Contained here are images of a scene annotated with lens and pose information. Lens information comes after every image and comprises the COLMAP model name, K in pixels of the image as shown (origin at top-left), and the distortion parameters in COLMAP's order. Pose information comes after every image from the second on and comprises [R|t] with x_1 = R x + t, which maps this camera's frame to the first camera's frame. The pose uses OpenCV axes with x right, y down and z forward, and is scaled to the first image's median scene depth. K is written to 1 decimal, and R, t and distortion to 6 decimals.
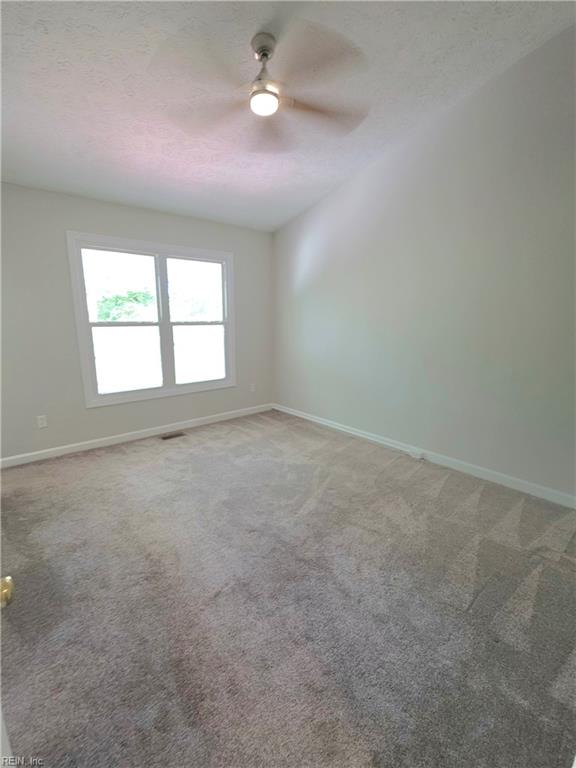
lens RADIAL K [[348.6, 0, 288.0], [0, 348.6, 384.0], [0, 0, 1]] dist [0.002301, -0.000311]
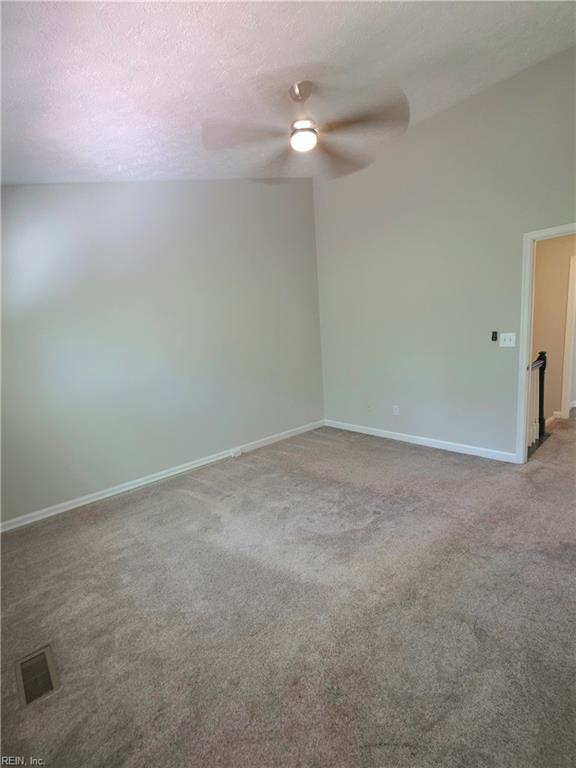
lens RADIAL K [[348.6, 0, 288.0], [0, 348.6, 384.0], [0, 0, 1]] dist [0.002301, -0.000311]
pose [[-0.037972, -0.148480, 0.988186, -0.769697], [0.255698, 0.954533, 0.153249, -0.159334], [-0.966011, 0.258496, 0.001721, 0.760446]]
